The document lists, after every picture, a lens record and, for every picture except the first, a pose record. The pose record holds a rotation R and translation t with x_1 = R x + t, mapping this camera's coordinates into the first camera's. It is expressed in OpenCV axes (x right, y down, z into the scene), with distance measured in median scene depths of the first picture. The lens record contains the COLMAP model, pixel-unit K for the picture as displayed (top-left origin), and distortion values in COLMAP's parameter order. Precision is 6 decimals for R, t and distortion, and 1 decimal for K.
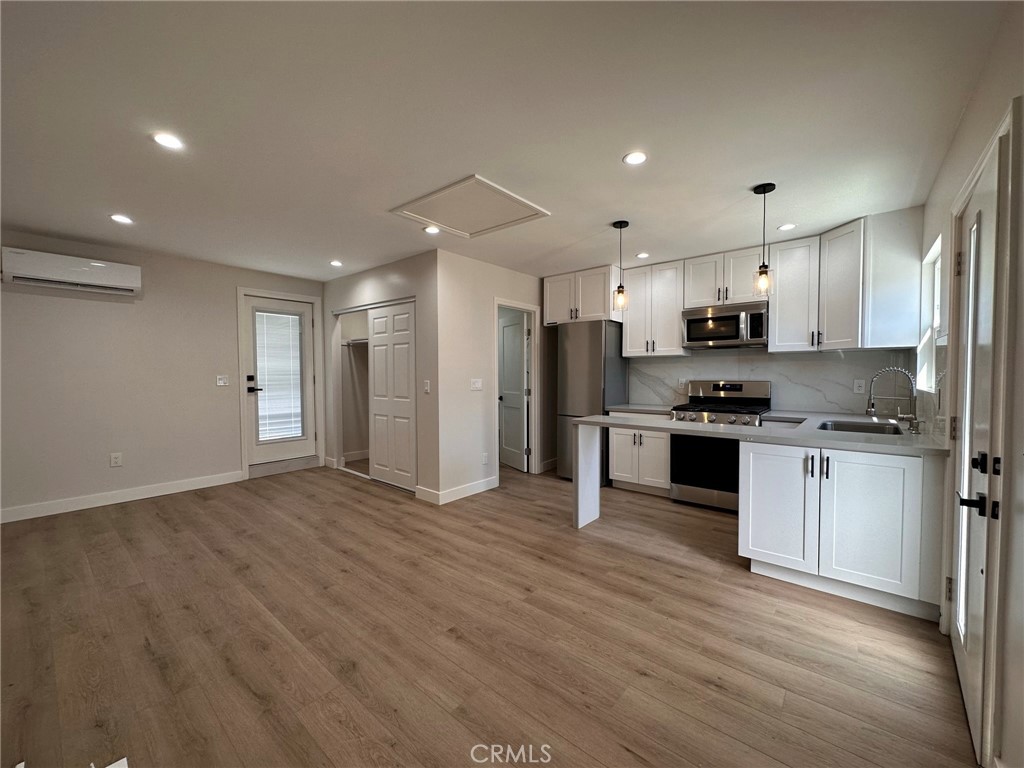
lens RADIAL K [[406.9, 0, 516.1], [0, 406.9, 383.4], [0, 0, 1]] dist [0.000324, -0.001600]
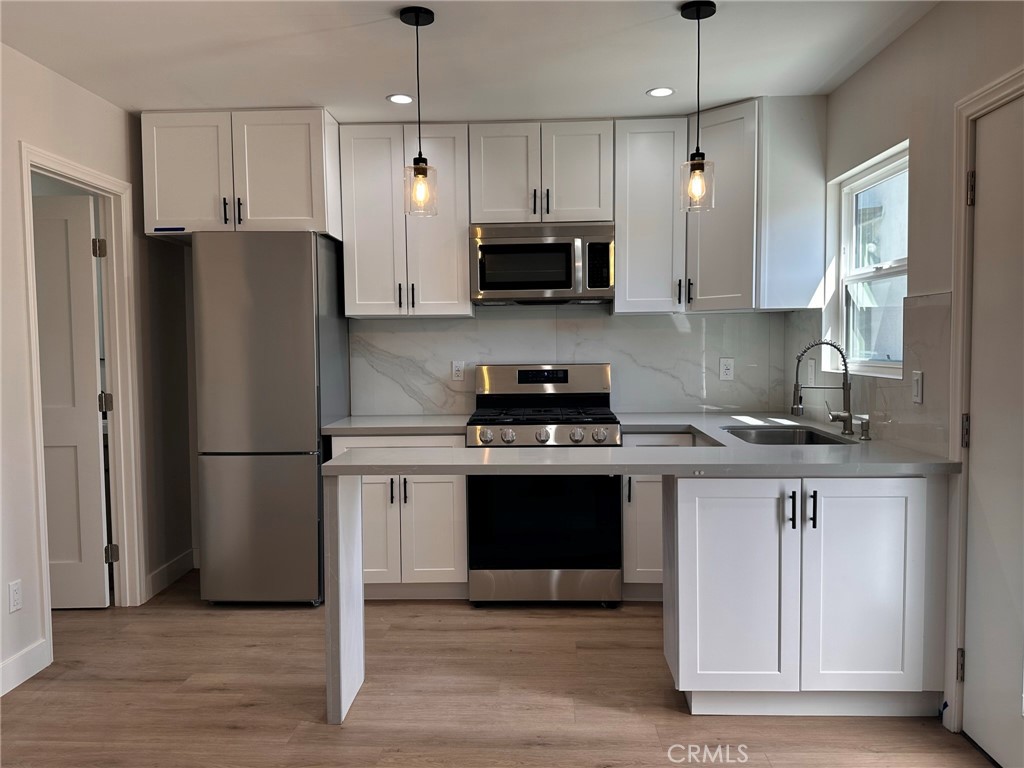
lens RADIAL K [[798.0, 0, 515.9], [0, 798.0, 386.6], [0, 0, 1]] dist [0.051248, -0.061912]
pose [[0.790452, -0.036858, 0.611414, -0.183051], [0.022527, 0.999262, 0.031115, -0.011700], [-0.612110, -0.010822, 0.790699, 0.210669]]
